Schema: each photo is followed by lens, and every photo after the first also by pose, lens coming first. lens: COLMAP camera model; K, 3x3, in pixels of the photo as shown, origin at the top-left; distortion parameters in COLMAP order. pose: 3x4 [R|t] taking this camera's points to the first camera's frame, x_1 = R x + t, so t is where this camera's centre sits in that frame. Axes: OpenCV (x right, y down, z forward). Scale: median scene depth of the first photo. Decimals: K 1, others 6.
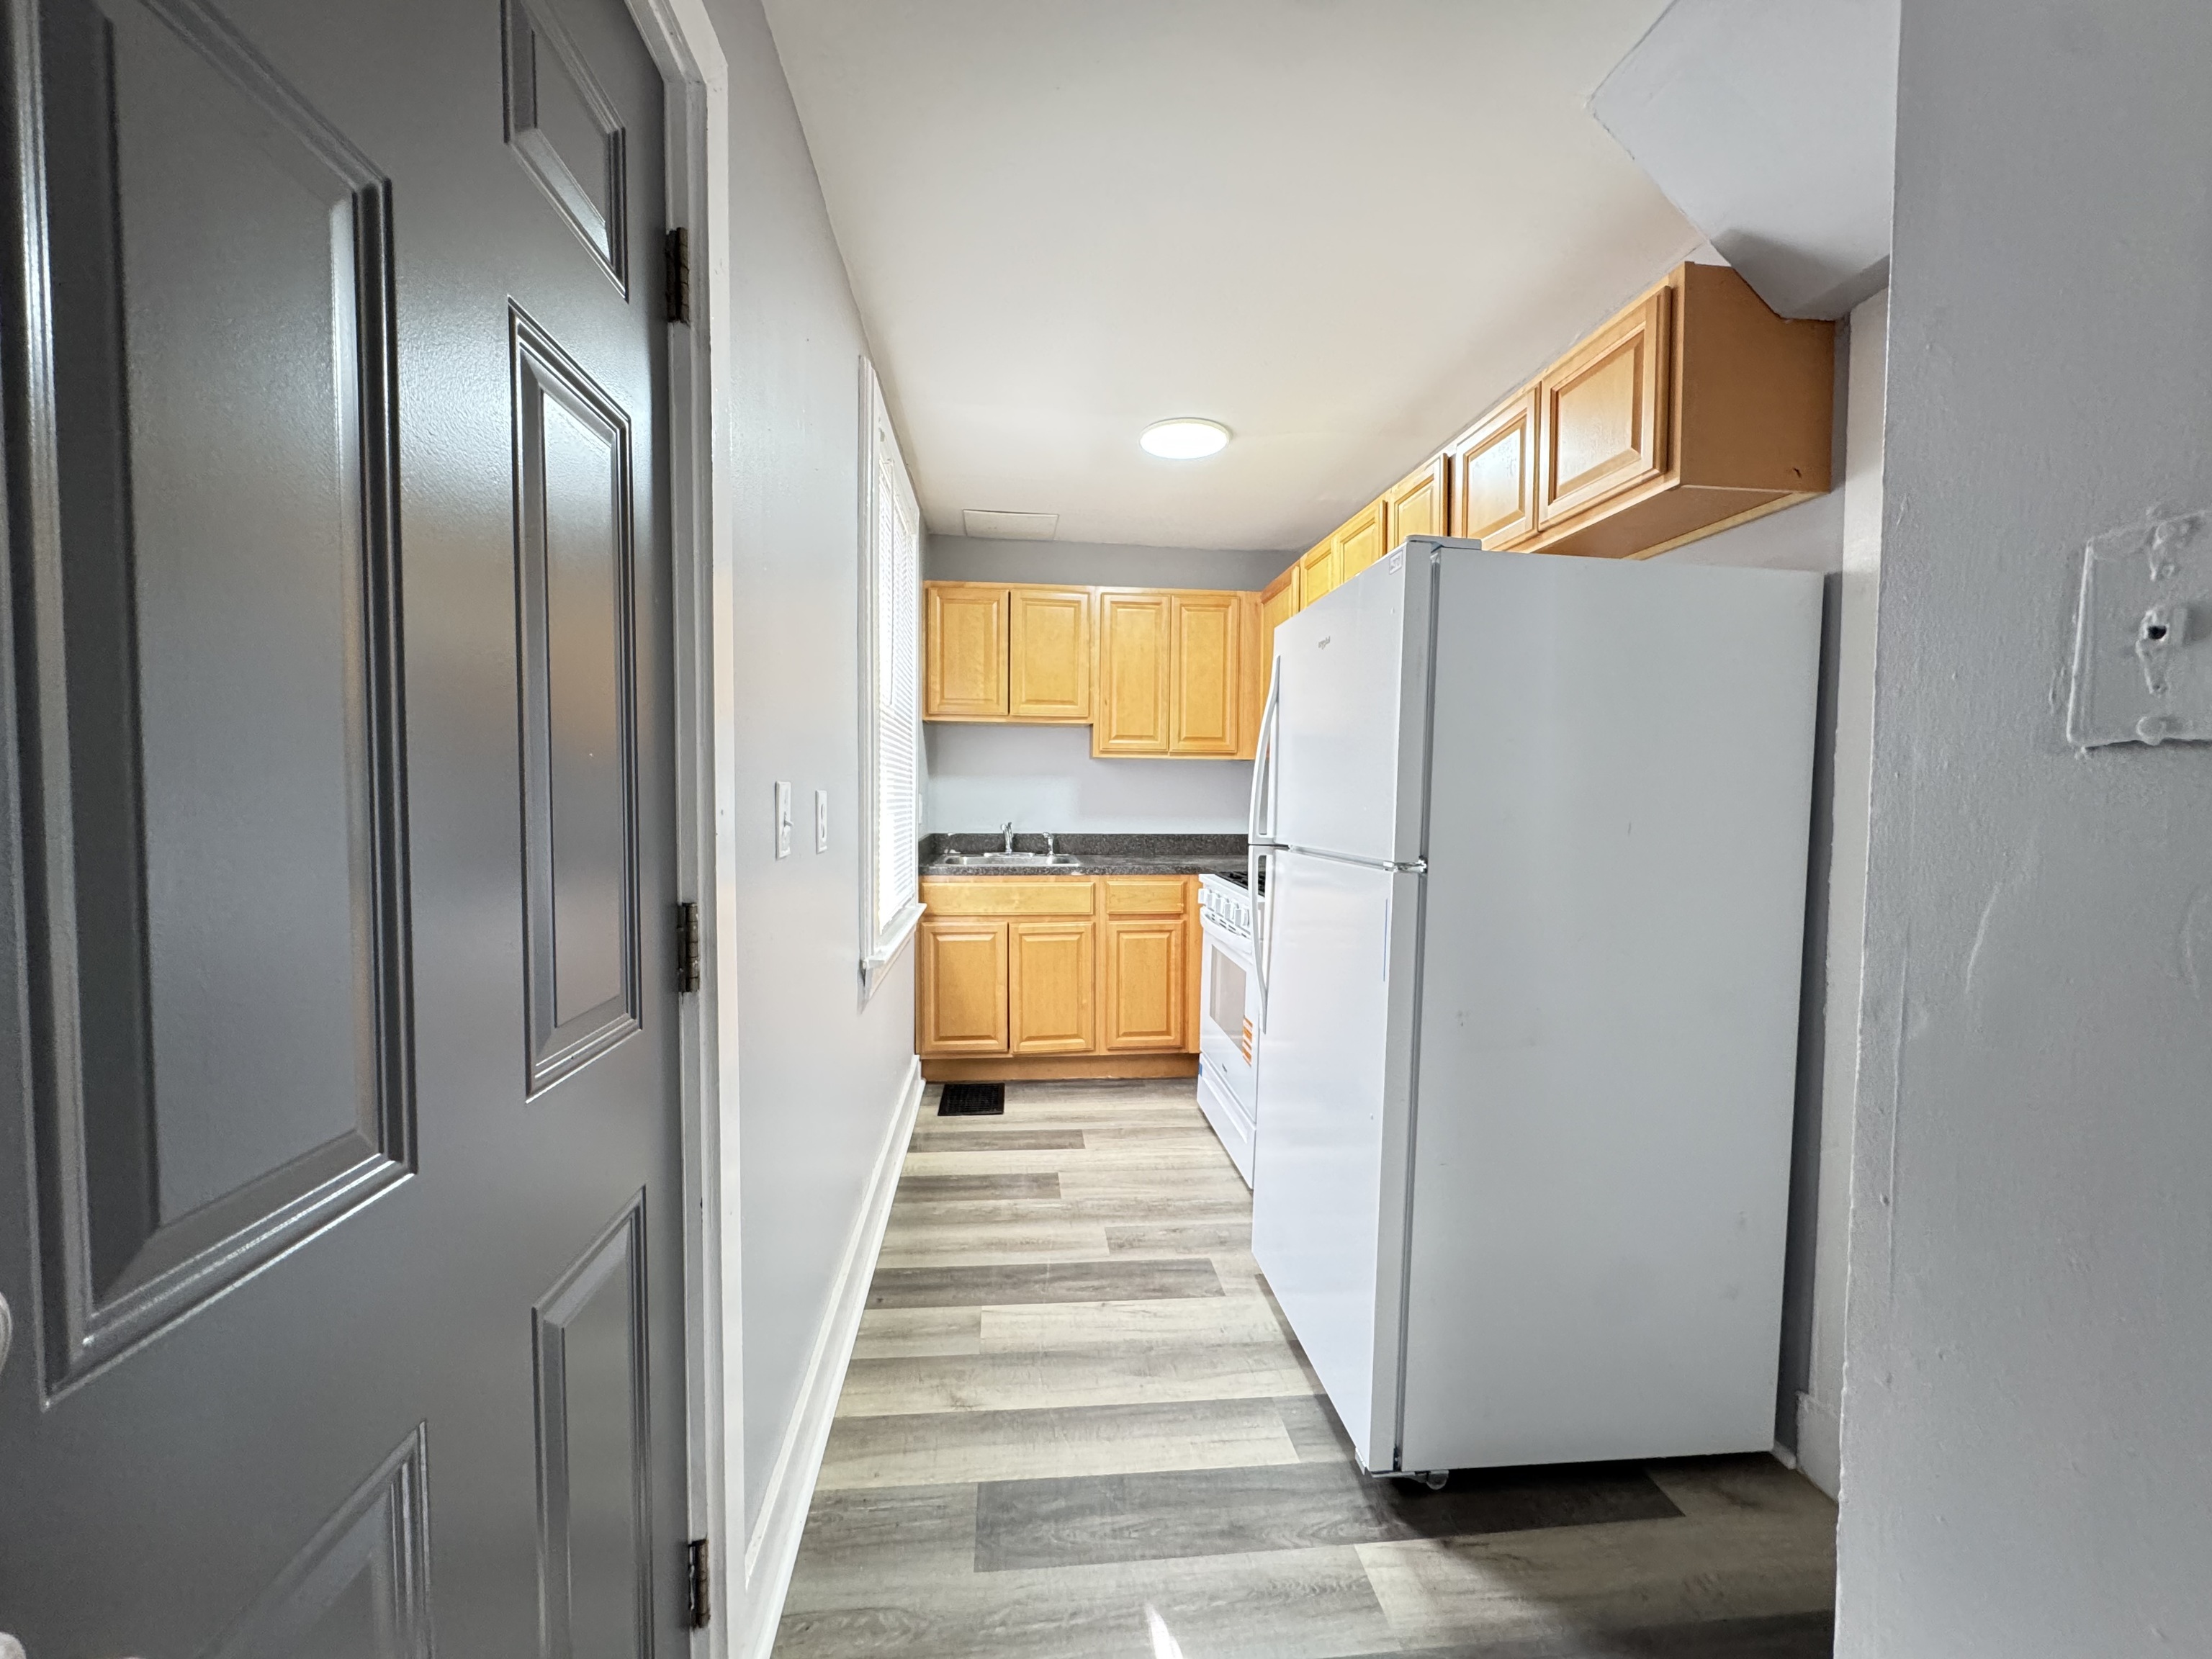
lens RADIAL K [[888.9, 0, 1065.7], [0, 888.9, 830.4], [0, 0, 1]] dist [-0.003643, 0.000138]
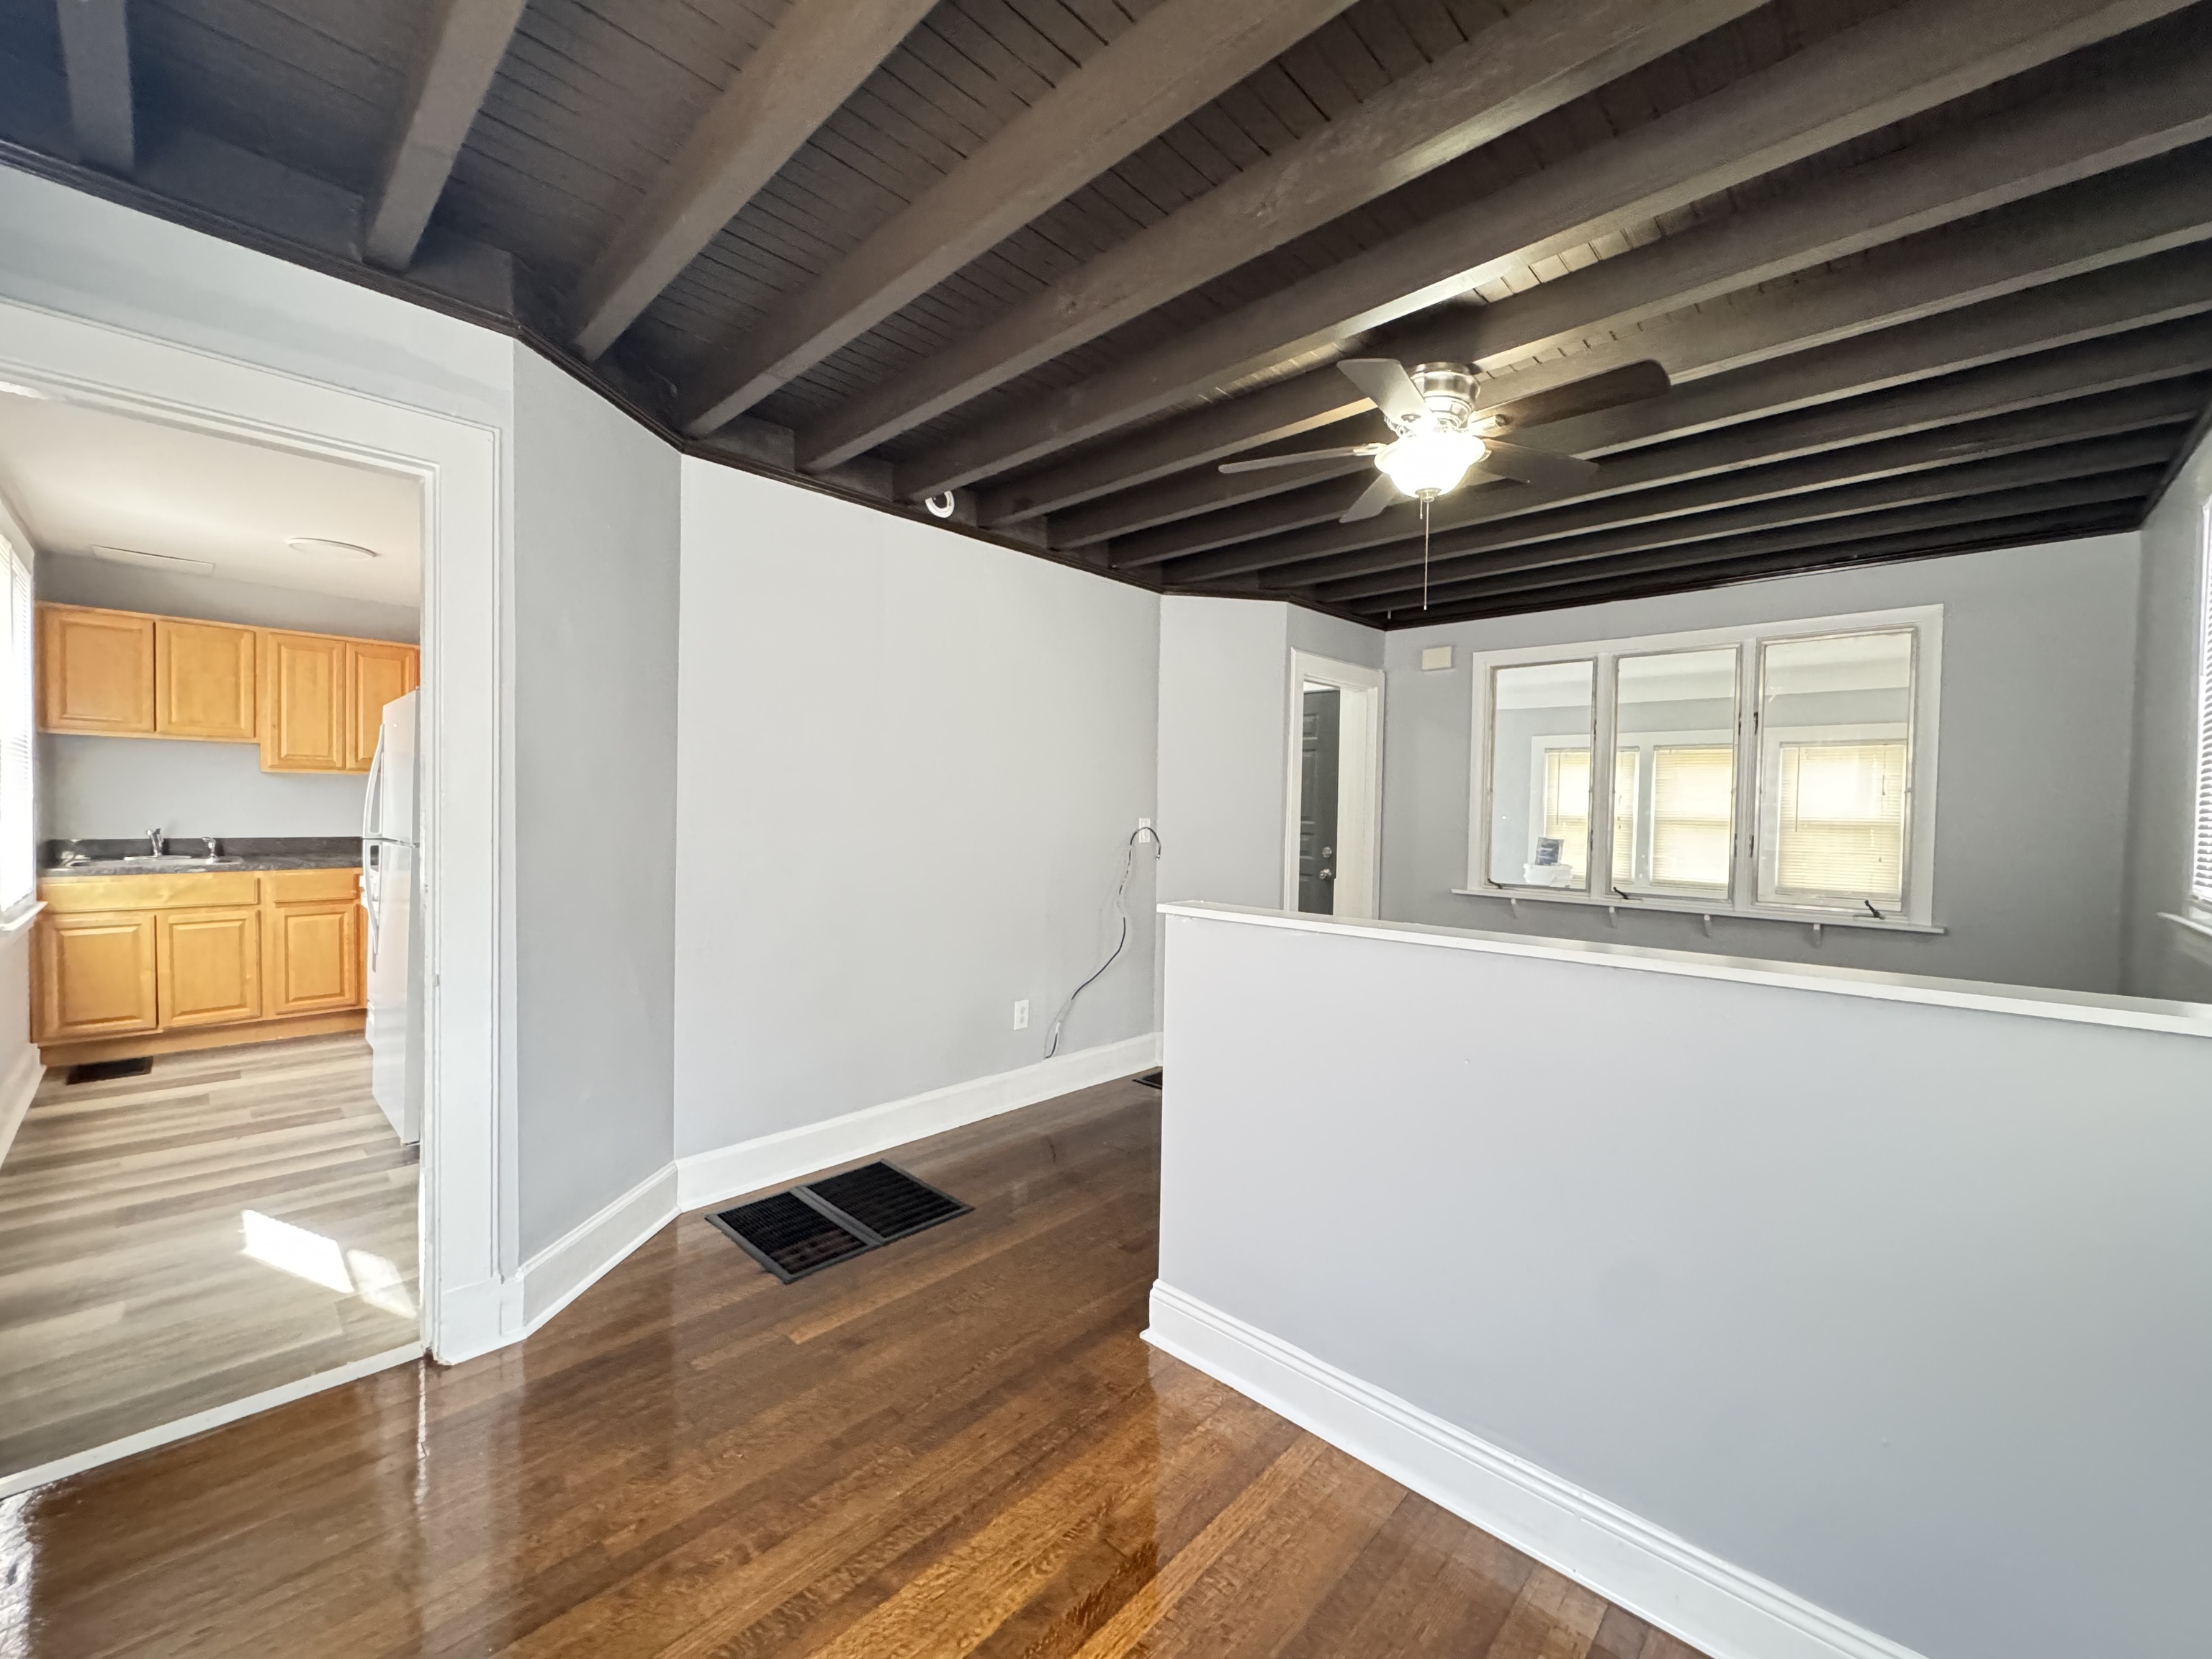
lens RADIAL K [[888.9, 0, 1113.3], [0, 888.9, 837.6], [0, 0, 1]] dist [-0.003643, 0.000138]
pose [[0.735349, -0.010766, 0.677603, 0.071064], [0.012564, 0.999919, 0.002252, 0.016438], [-0.677572, 0.006858, 0.735424, -0.675196]]
